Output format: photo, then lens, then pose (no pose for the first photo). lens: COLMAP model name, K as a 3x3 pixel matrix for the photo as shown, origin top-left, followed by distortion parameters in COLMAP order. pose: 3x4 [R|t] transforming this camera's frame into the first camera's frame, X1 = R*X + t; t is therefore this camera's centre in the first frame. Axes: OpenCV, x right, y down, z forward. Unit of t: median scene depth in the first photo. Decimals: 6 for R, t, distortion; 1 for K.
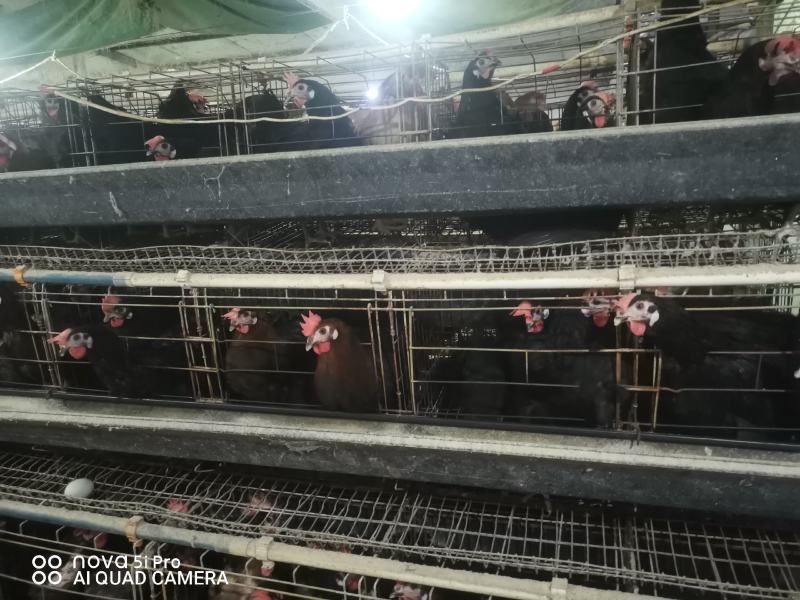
lens RADIAL K [[581.7, 0, 400.0], [0, 581.7, 300.0], [0, 0, 1]] dist [0.036270, -0.019641]
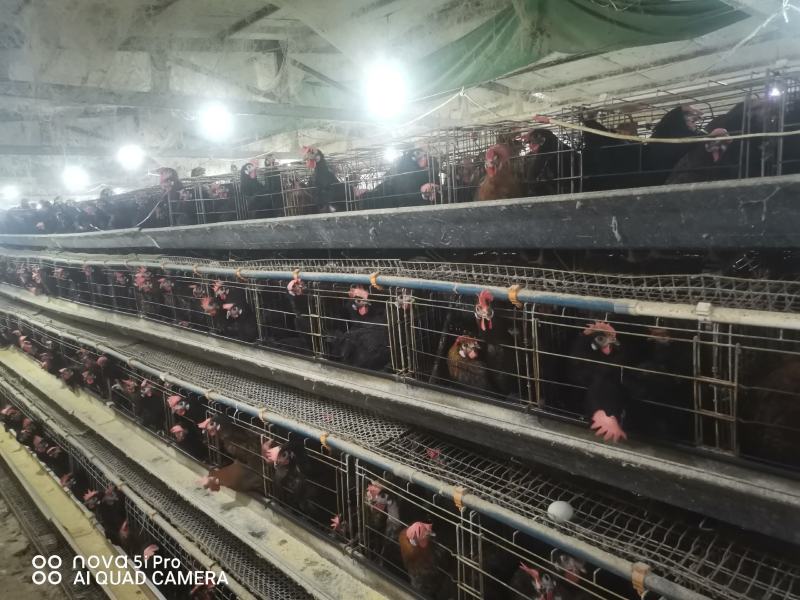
lens RADIAL K [[581.7, 0, 400.0], [0, 581.7, 300.0], [0, 0, 1]] dist [0.036270, -0.019641]
pose [[0.865828, 0.074741, -0.494728, -0.303128], [-0.088429, 0.996073, -0.004278, -0.008764], [0.492465, 0.047452, 0.869037, -0.018916]]
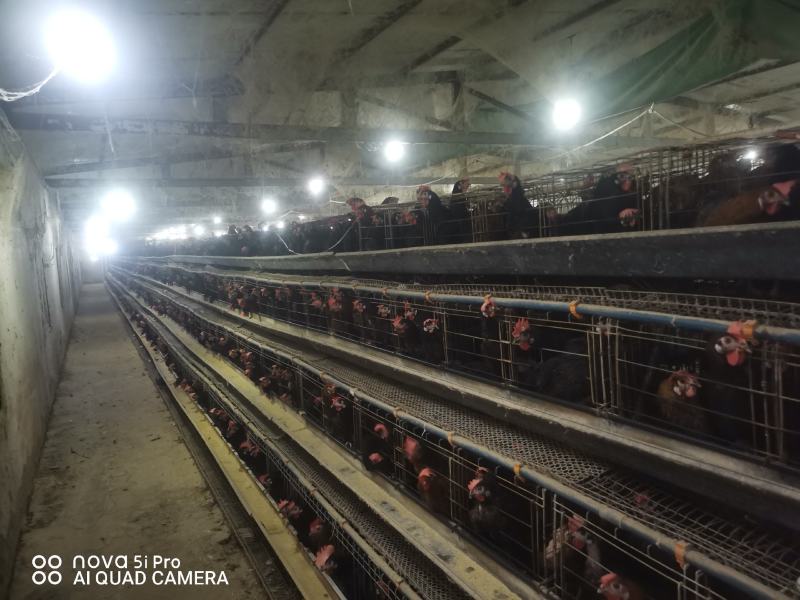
lens RADIAL K [[581.7, 0, 400.0], [0, 581.7, 300.0], [0, 0, 1]] dist [0.036270, -0.019641]
pose [[0.706128, 0.078232, -0.703749, -0.382386], [-0.124059, 0.992173, -0.014184, -0.007034], [0.697132, 0.097322, 0.710307, -0.075978]]
